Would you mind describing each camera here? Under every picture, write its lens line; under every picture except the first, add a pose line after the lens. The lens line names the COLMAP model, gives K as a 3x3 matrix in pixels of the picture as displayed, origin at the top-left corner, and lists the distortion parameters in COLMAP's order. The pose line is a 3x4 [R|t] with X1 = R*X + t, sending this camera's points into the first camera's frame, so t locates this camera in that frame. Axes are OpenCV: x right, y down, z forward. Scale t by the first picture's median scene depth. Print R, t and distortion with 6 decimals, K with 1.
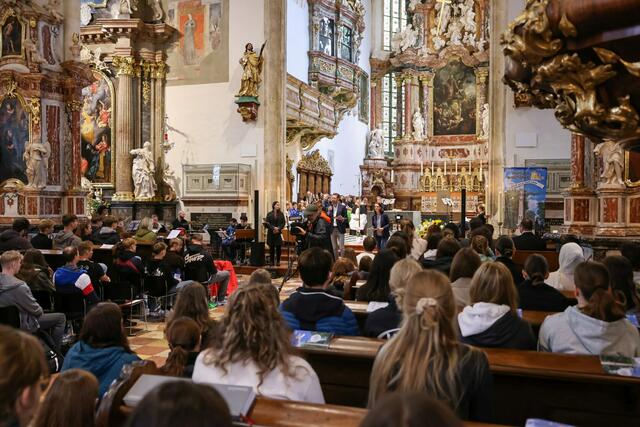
lens RADIAL K [[580.1, 0, 318.9], [0, 580.1, 204.1], [0, 0, 1]] dist [0.004142, -0.001787]
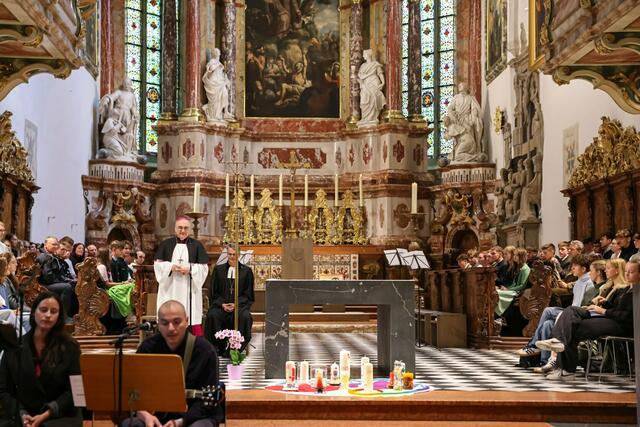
lens RADIAL K [[1068.2, 0, 320.0], [0, 1068.2, 213.5], [0, 0, 1]] dist [0.183613, -0.020022]
pose [[0.926537, 0.023739, 0.375454, -0.054176], [0.000635, 0.997907, -0.064664, 0.007166], [-0.376204, 0.060152, 0.924582, 0.243940]]
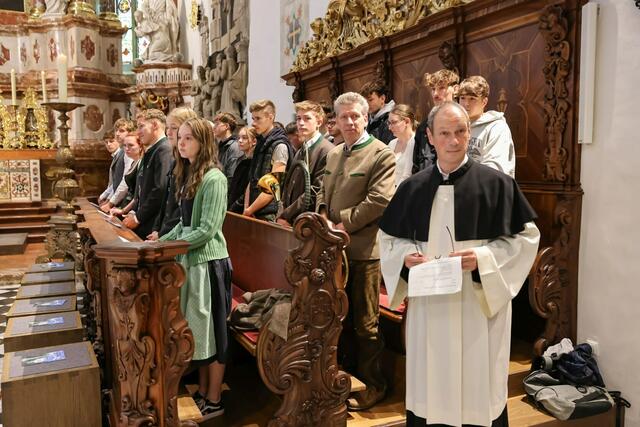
lens RADIAL K [[544.9, 0, 320.0], [0, 544.9, 213.5], [0, 0, 1]] dist [-0.055553, 0.069664]
pose [[0.717332, -0.064483, 0.693741, 0.144735], [0.003875, 0.996062, 0.088577, -0.008578], [-0.696721, -0.060850, 0.714757, 0.565941]]
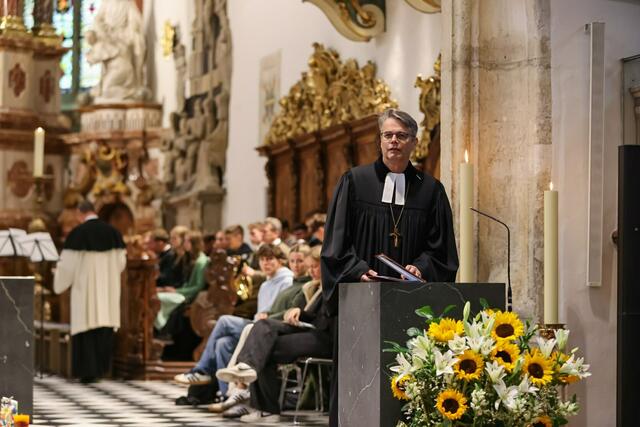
lens RADIAL K [[1644.2, 0, 320.0], [0, 1644.2, 213.5], [0, 0, 1]] dist [-0.110216, -0.978941]
pose [[0.799987, 0.030996, 0.599216, -0.056830], [-0.006367, 0.999047, -0.043179, 0.007302], [-0.599983, 0.030728, 0.799422, 0.236863]]
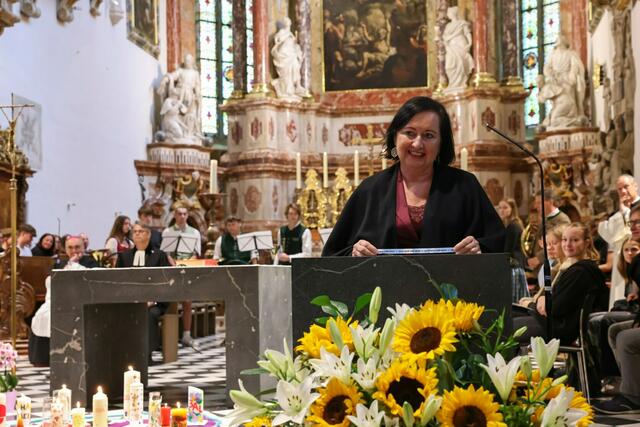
lens RADIAL K [[1029.5, 0, 320.0], [0, 1029.5, 213.5], [0, 0, 1]] dist [0.182173, -0.065262]
pose [[0.980909, -0.009539, 0.194233, 0.055441], [0.021129, 0.998111, -0.057685, 0.008168], [-0.193316, 0.060688, 0.979258, 0.313103]]
